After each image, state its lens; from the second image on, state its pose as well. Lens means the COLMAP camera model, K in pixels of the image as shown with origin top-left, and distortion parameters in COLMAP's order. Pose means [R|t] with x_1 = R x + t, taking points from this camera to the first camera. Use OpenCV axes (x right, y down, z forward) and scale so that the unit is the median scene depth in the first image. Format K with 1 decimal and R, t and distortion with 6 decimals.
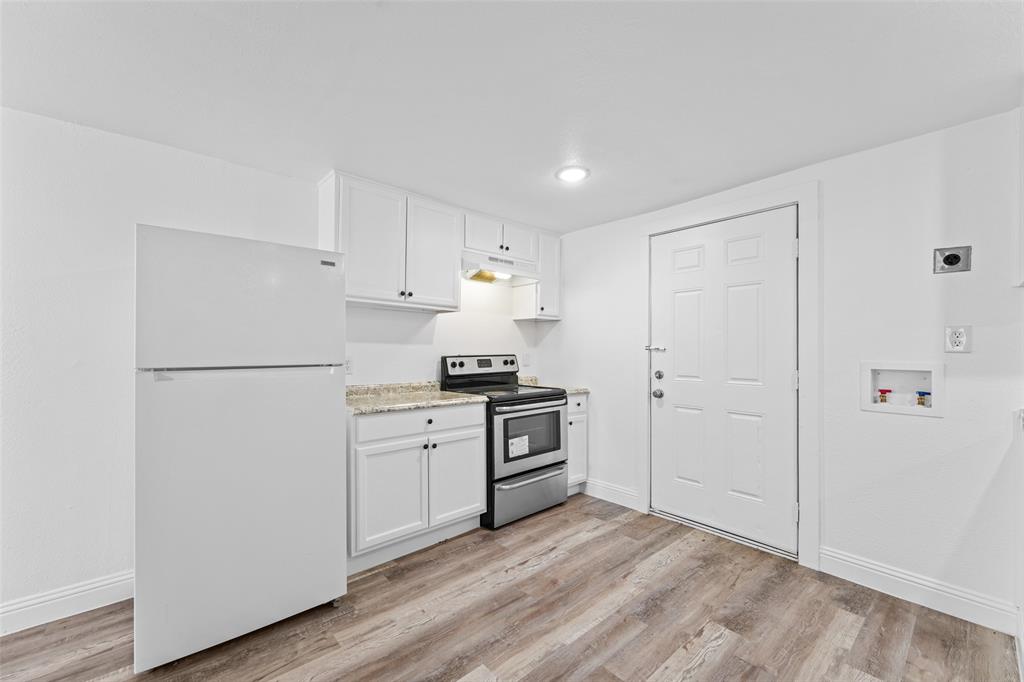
lens RADIAL K [[403.6, 0, 507.1], [0, 403.6, 346.8], [0, 0, 1]] dist [0.001533, 0.000042]
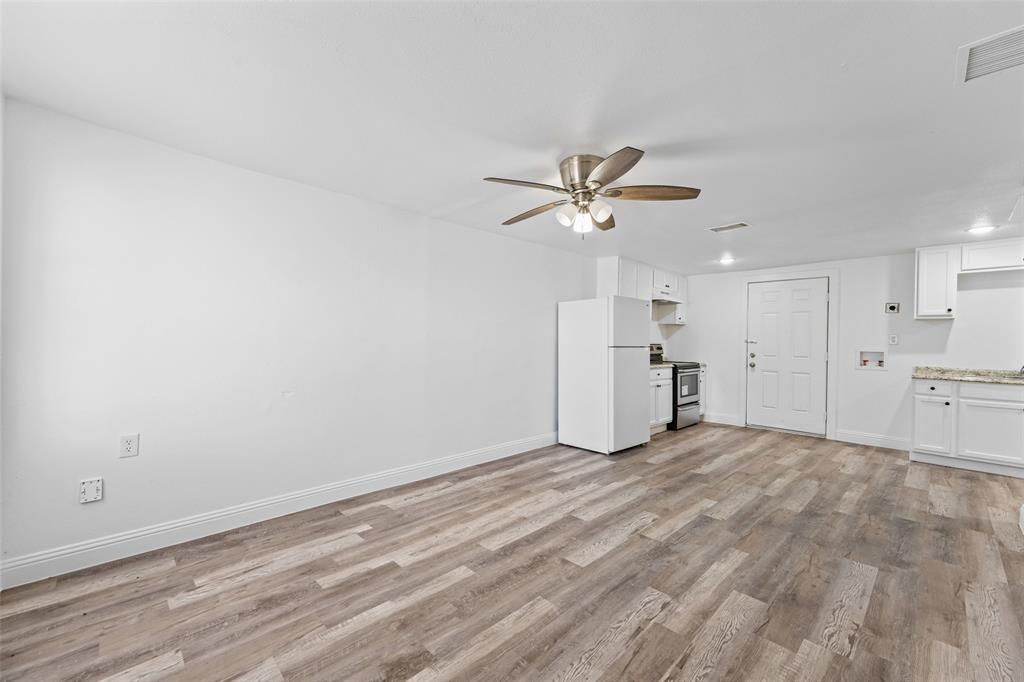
lens RADIAL K [[404.7, 0, 508.0], [0, 404.7, 342.5], [0, 0, 1]] dist [0.000381, 0.000026]
pose [[0.999349, 0.011703, 0.034128, -1.048530], [-0.012079, 0.999868, 0.010839, 0.001515], [-0.033996, -0.011244, 0.999359, -1.097941]]
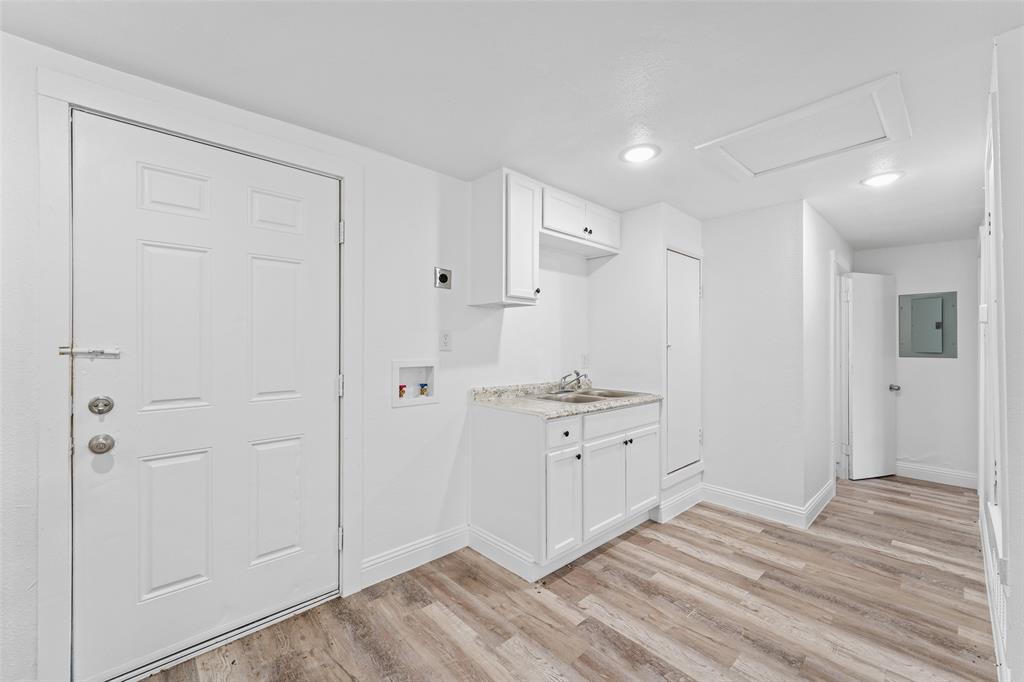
lens RADIAL K [[404.7, 0, 508.0], [0, 404.7, 342.5], [0, 0, 1]] dist [0.000381, 0.000026]
pose [[-0.013849, -0.002490, 0.999901, -0.141105], [-0.006676, 0.999975, 0.002398, -0.012981], [-0.999882, -0.006642, -0.013865, 0.622691]]
